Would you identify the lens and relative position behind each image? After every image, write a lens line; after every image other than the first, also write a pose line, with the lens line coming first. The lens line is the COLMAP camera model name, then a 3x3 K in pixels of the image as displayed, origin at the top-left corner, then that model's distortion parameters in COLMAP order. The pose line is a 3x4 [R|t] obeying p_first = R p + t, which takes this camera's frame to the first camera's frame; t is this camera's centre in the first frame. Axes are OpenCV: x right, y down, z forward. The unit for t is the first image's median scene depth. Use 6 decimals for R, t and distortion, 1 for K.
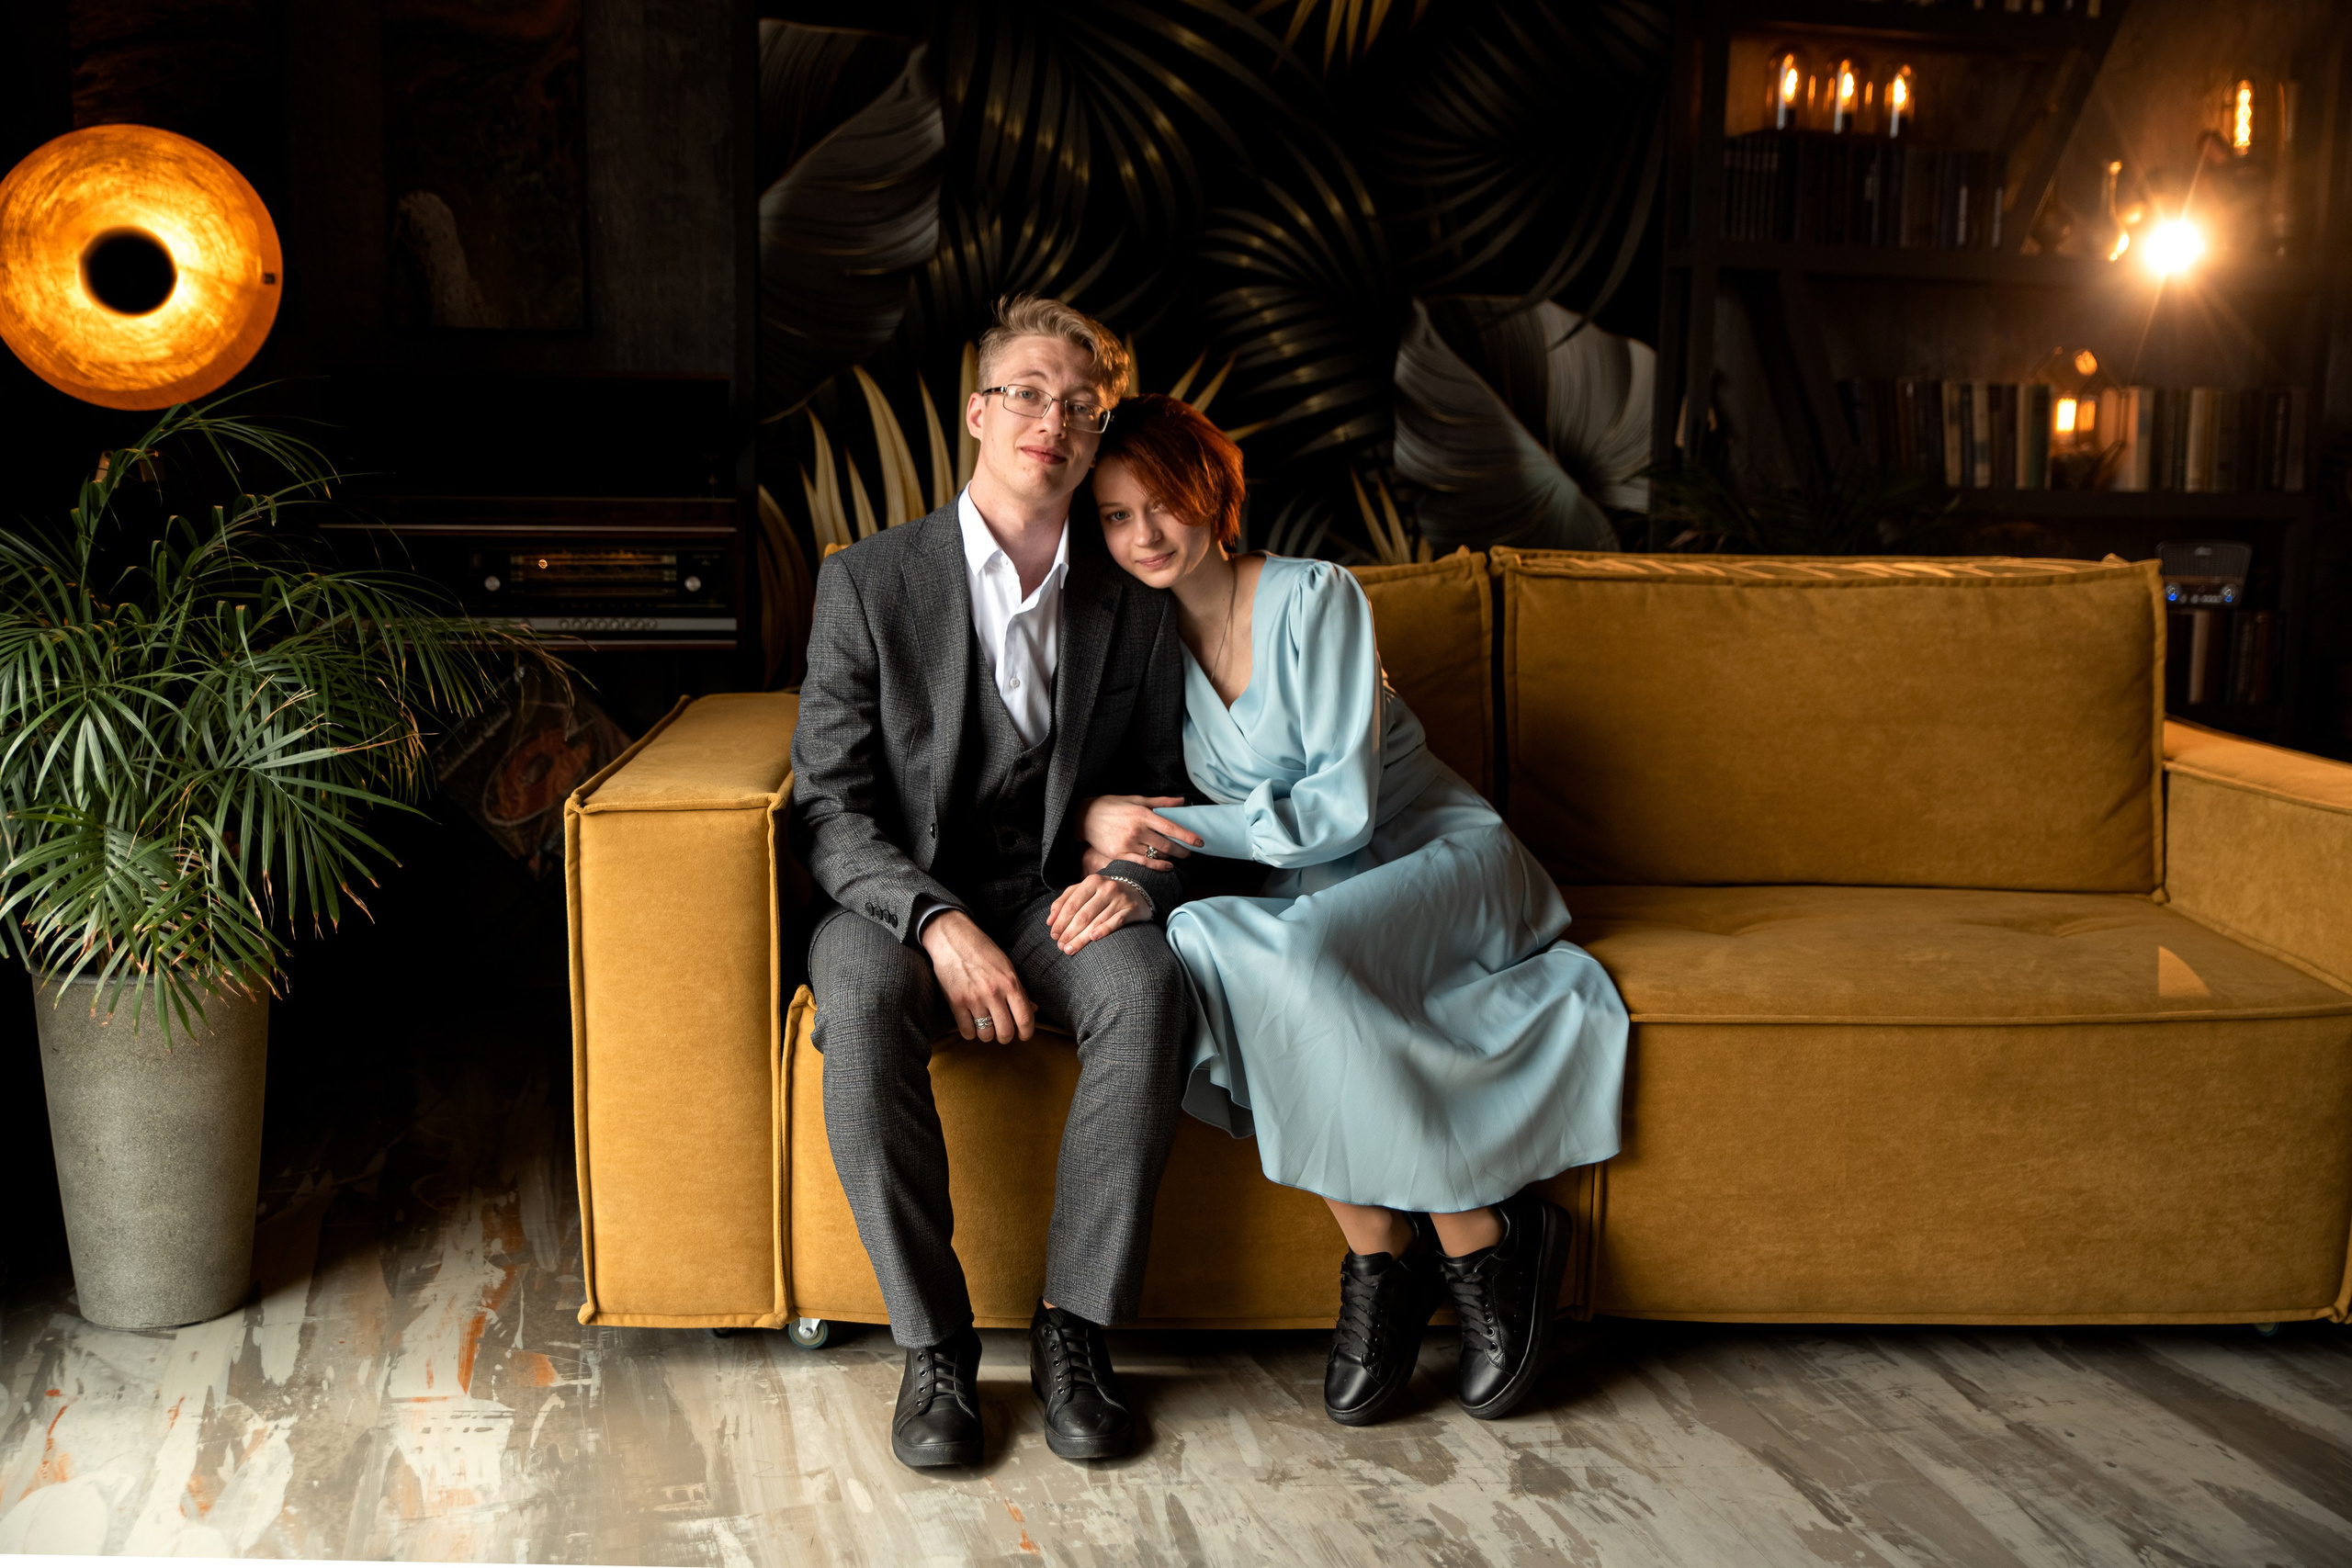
lens RADIAL K [[2442.8, 0, 1186.4], [0, 2442.8, 778.7], [0, 0, 1]] dist [-0.041286, 0.154793]
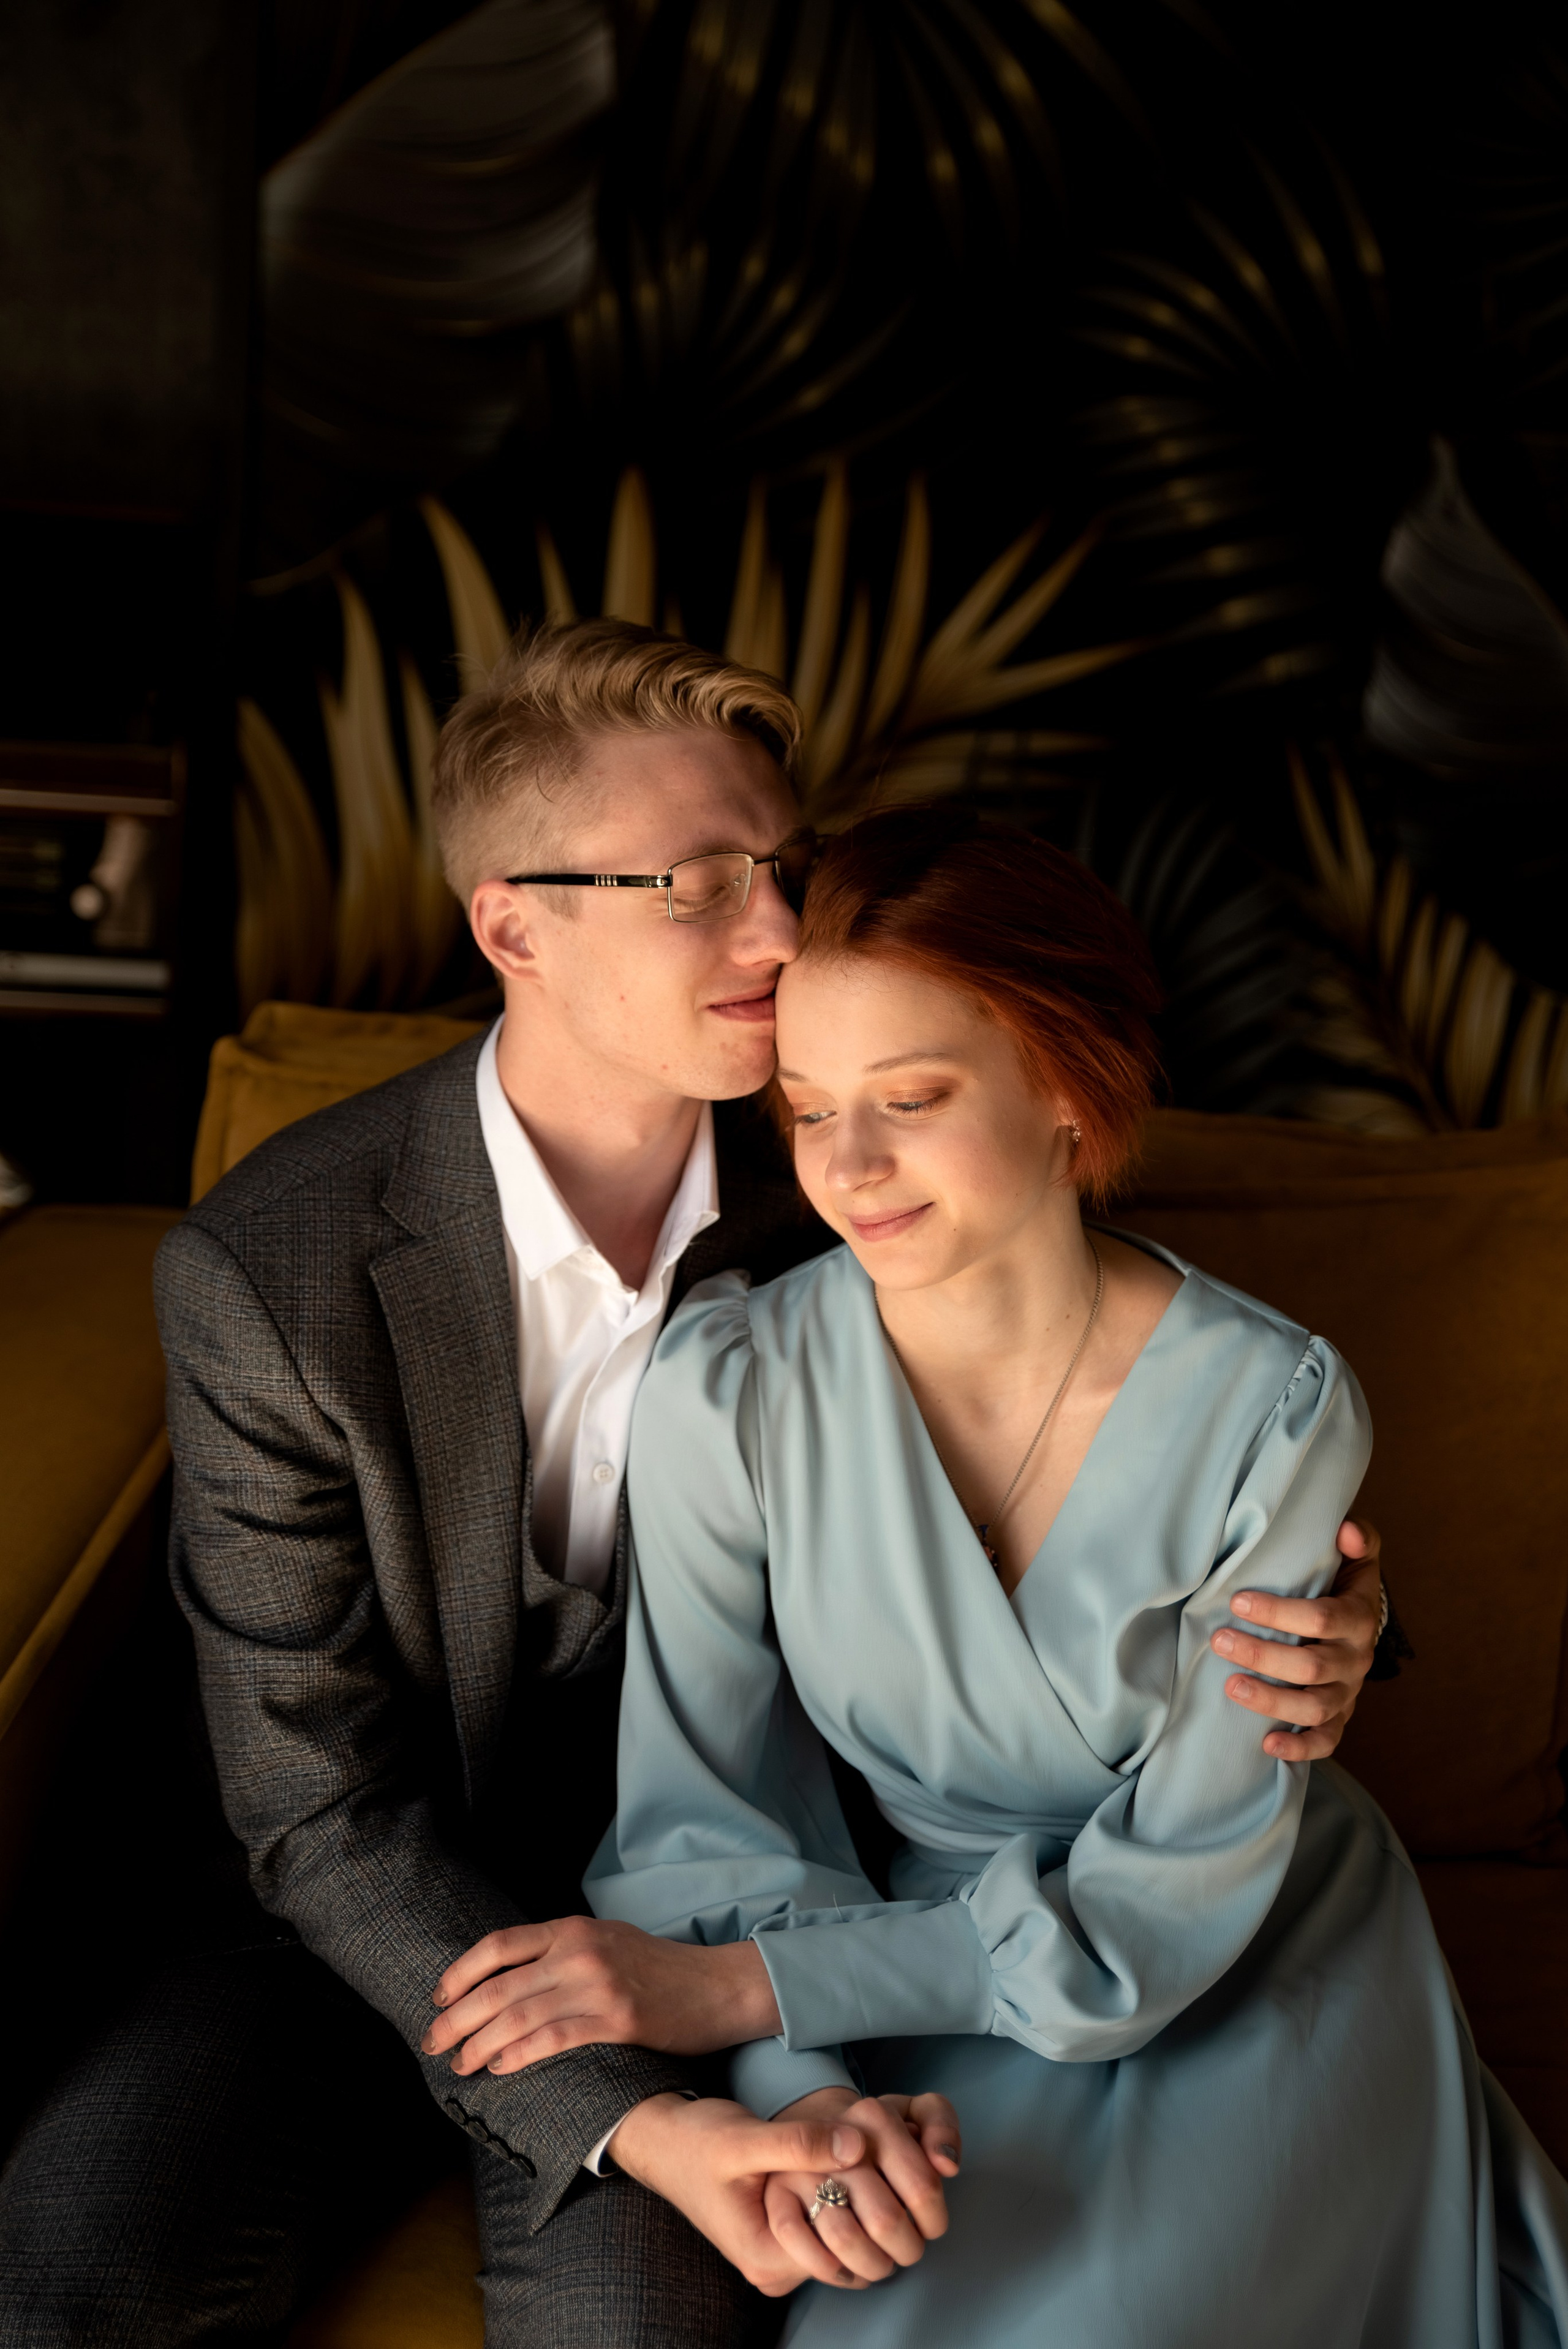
lens RADIAL K [[2937.3, 0, 779.7], [0, 2937.3, 1171.2], [0, 0, 1]] dist [0.046499, 0.057029]
pose [[0.994455, 0.089746, -0.054812, -0.003838], [-0.082444, 0.988924, 0.123415, -0.107983], [0.065281, -0.118212, 0.990840, 0.319446]]
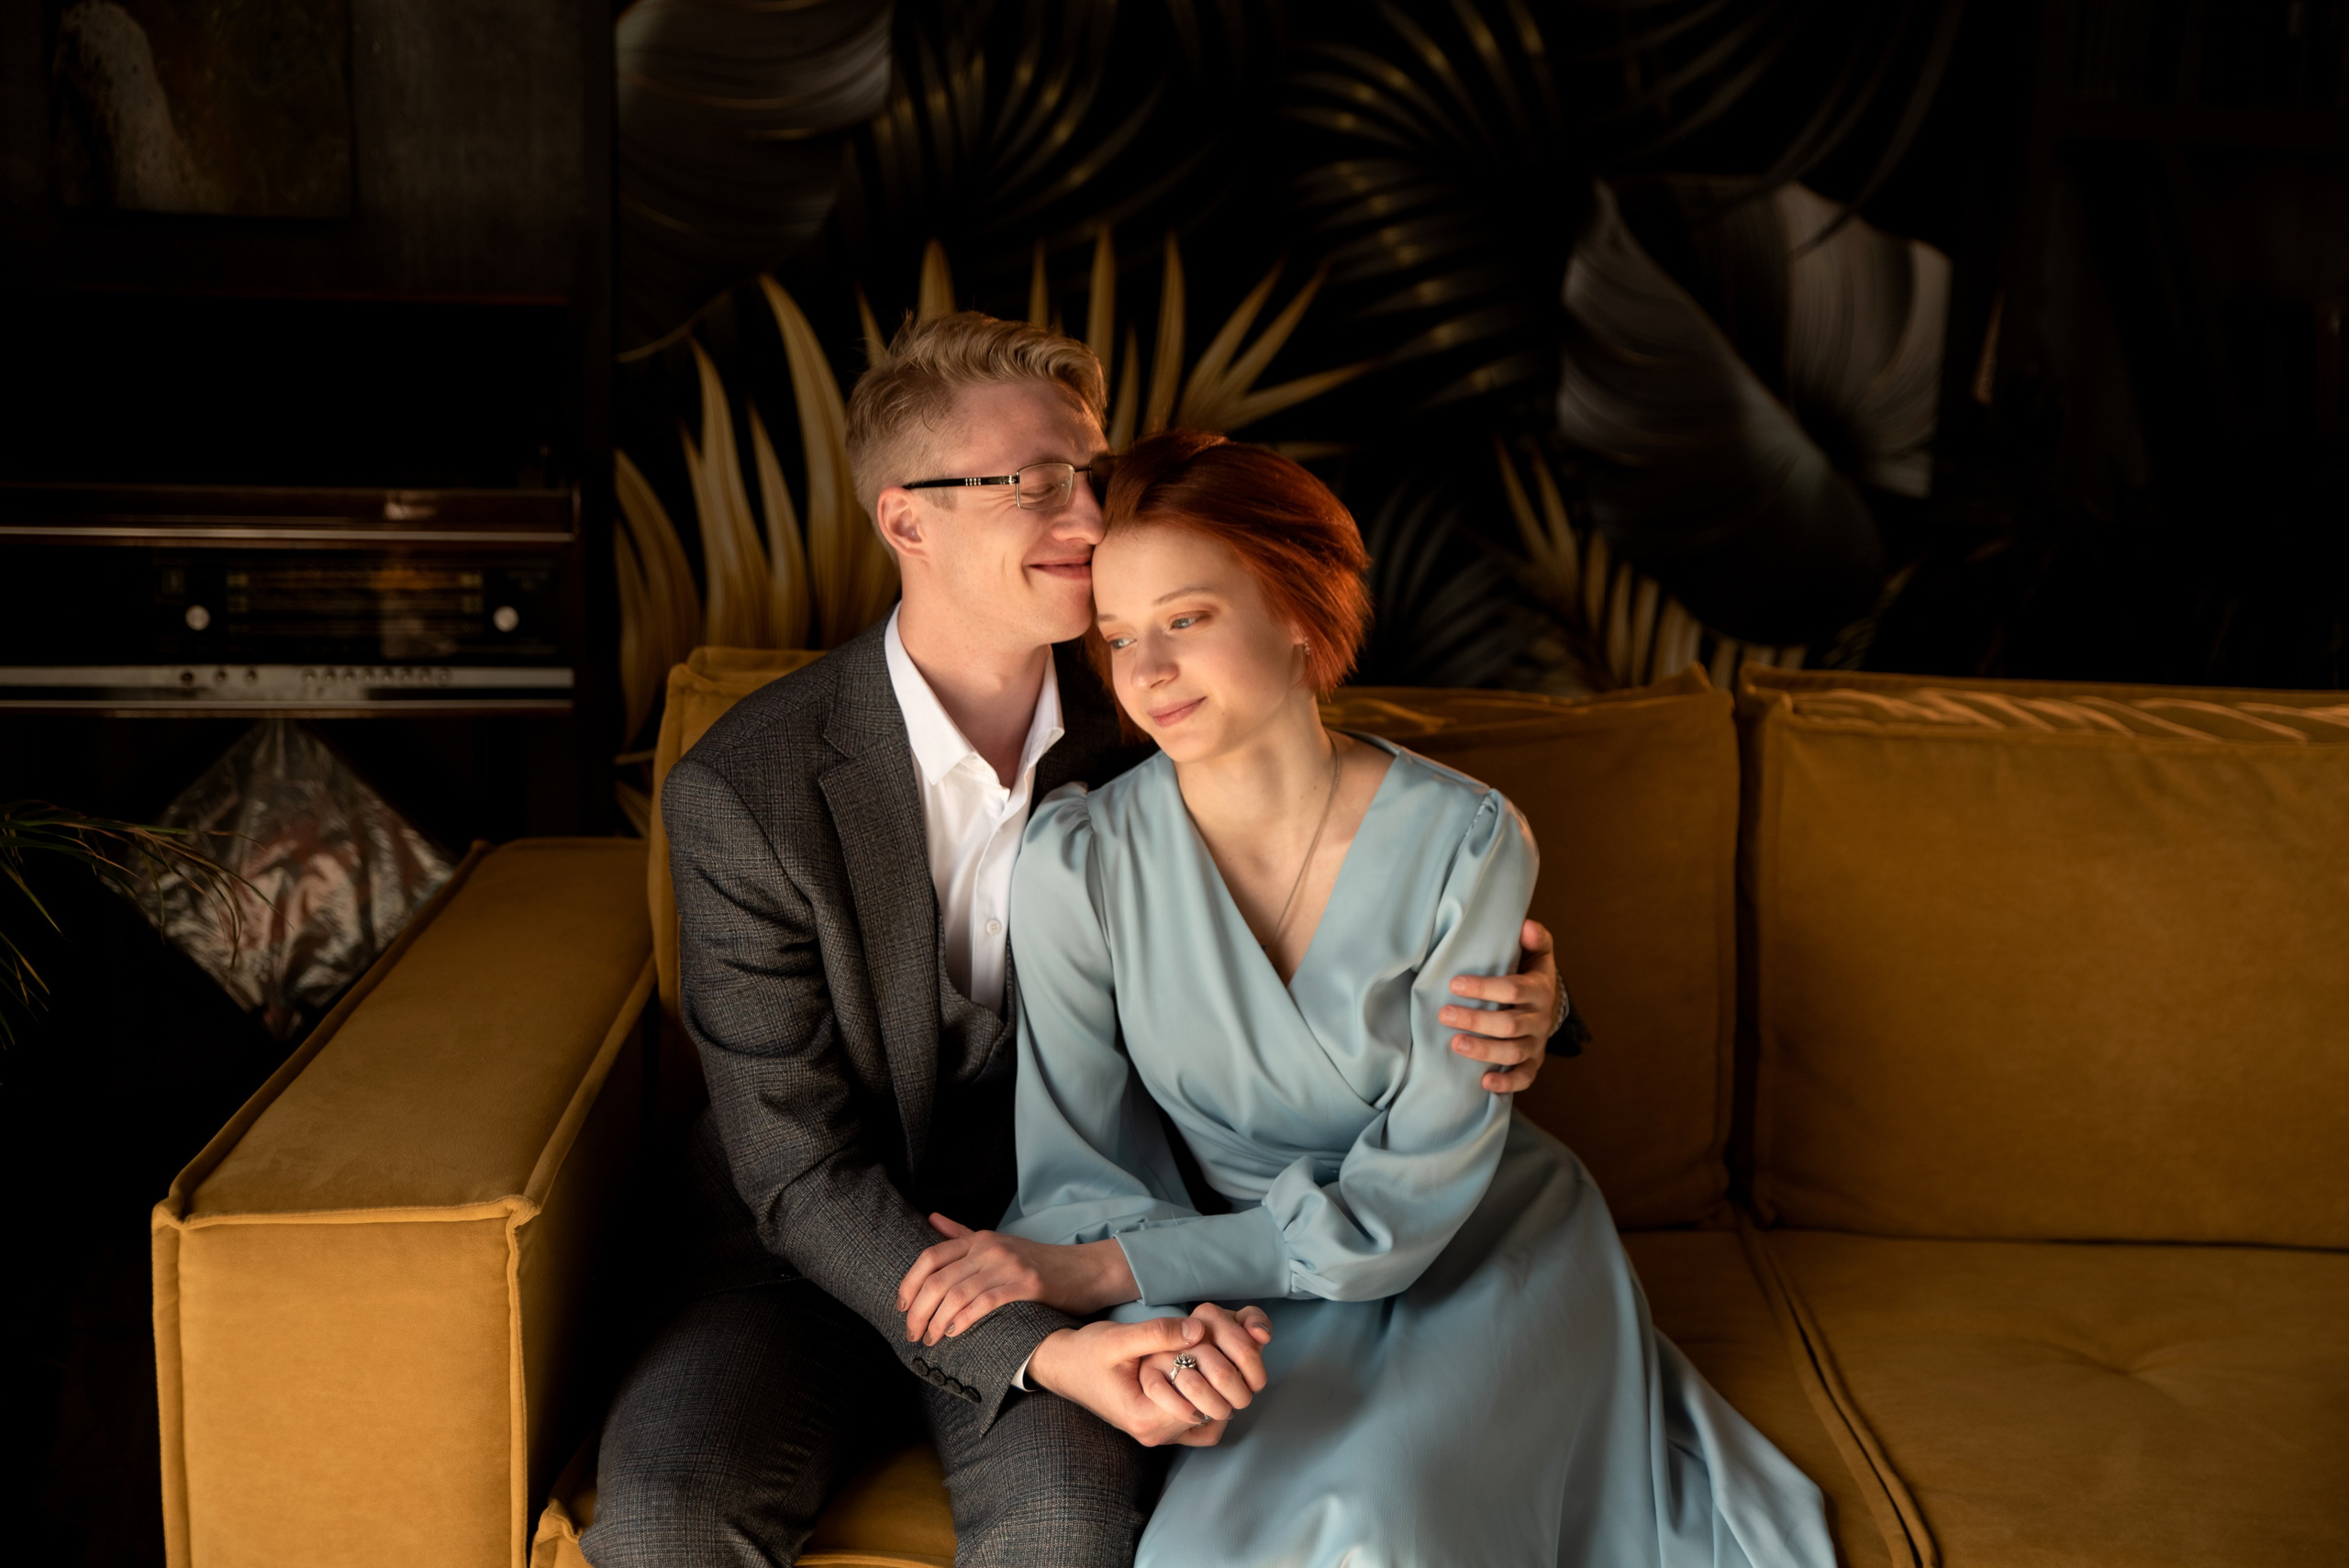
lens RADIAL K [[2937.2, 0, 1180.2], [0, 2937.2, 793.3], [0, 0, 1]] dist [0.046499, 0.057029]
pose [[0.999497, 0.024133, -0.020573, -0.000791], [-0.022823, 0.997834, 0.061693, -0.080616], [0.022017, -0.061193, 0.997883, 0.186717]]
